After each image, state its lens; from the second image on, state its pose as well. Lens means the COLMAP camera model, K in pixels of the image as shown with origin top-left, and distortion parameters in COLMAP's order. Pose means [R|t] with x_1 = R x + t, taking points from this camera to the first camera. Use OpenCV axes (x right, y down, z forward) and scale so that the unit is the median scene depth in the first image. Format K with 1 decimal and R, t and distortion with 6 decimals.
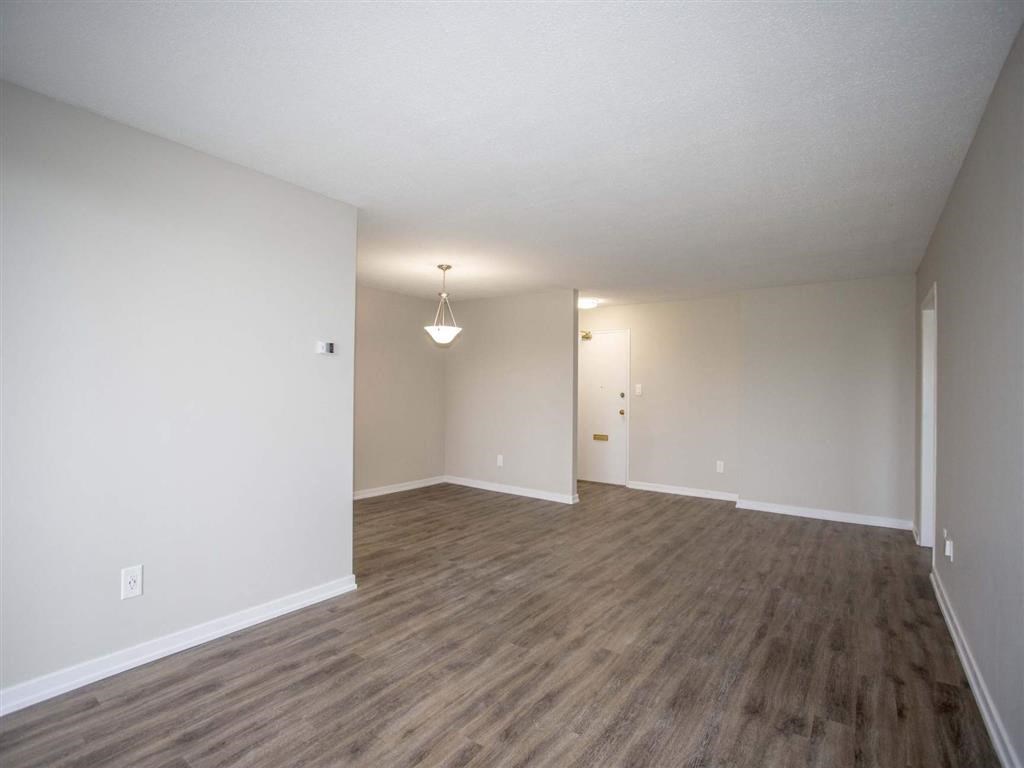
lens RADIAL K [[496.9, 0, 507.5], [0, 496.9, 386.2], [0, 0, 1]] dist [-0.073229, 0.029695]
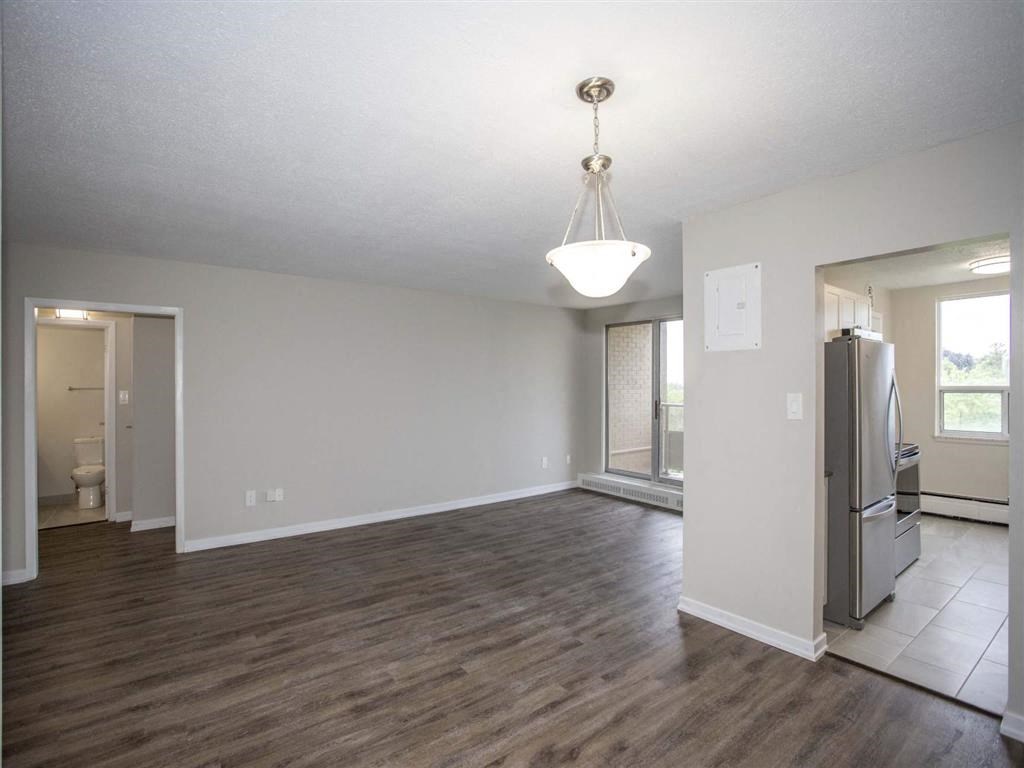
lens RADIAL K [[496.9, 0, 507.5], [0, 496.9, 386.2], [0, 0, 1]] dist [-0.073229, 0.029695]
pose [[-0.958896, -0.008531, 0.283628, -0.209351], [-0.011070, 0.999912, -0.007352, -0.020699], [-0.283540, -0.010189, -0.958906, 1.685397]]
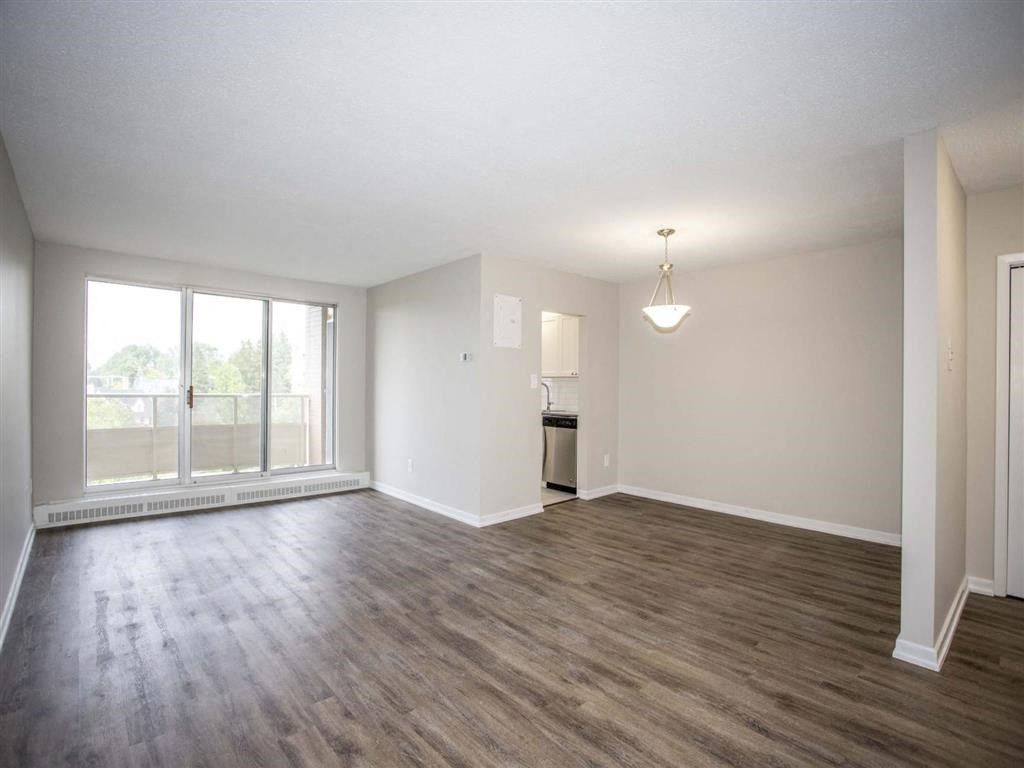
lens RADIAL K [[496.9, 0, 507.5], [0, 496.9, 386.2], [0, 0, 1]] dist [-0.073229, 0.029695]
pose [[-0.205575, -0.012247, -0.978565, 0.869292], [0.000232, 0.999921, -0.012563, 0.024410], [0.978641, -0.002810, -0.205556, 1.127816]]
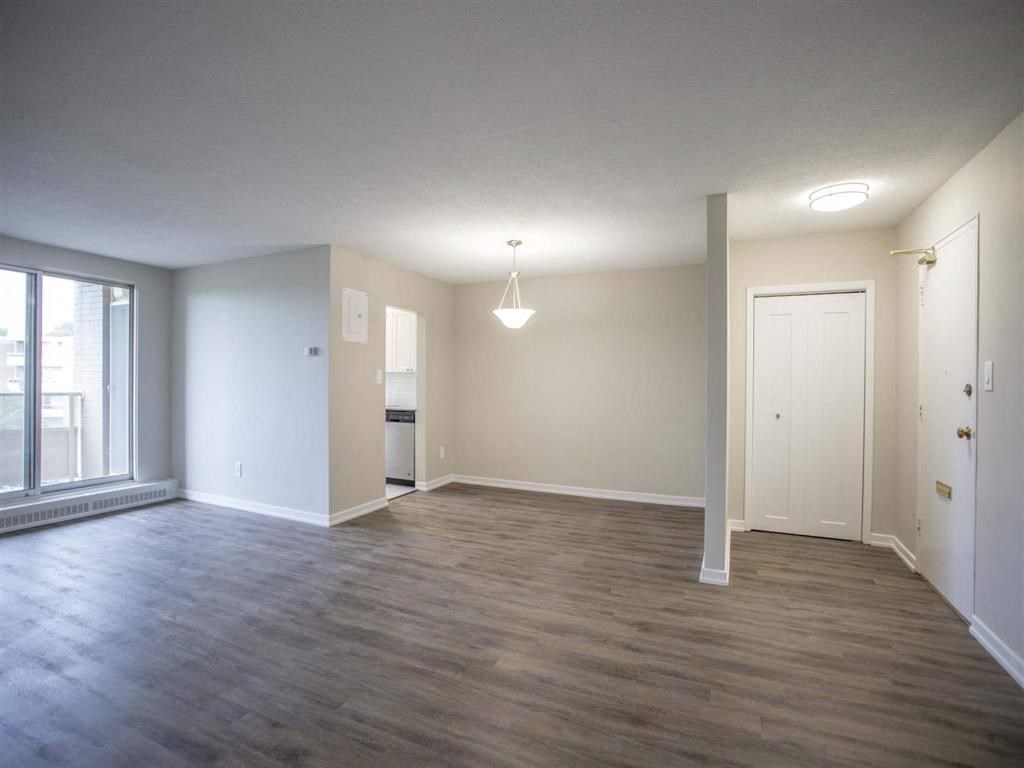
lens RADIAL K [[496.9, 0, 507.5], [0, 496.9, 386.2], [0, 0, 1]] dist [-0.073229, 0.029695]
pose [[0.203079, -0.004078, -0.979154, 0.921273], [0.005190, 0.999982, -0.003089, 0.026295], [0.979149, -0.004455, 0.203096, 0.996494]]
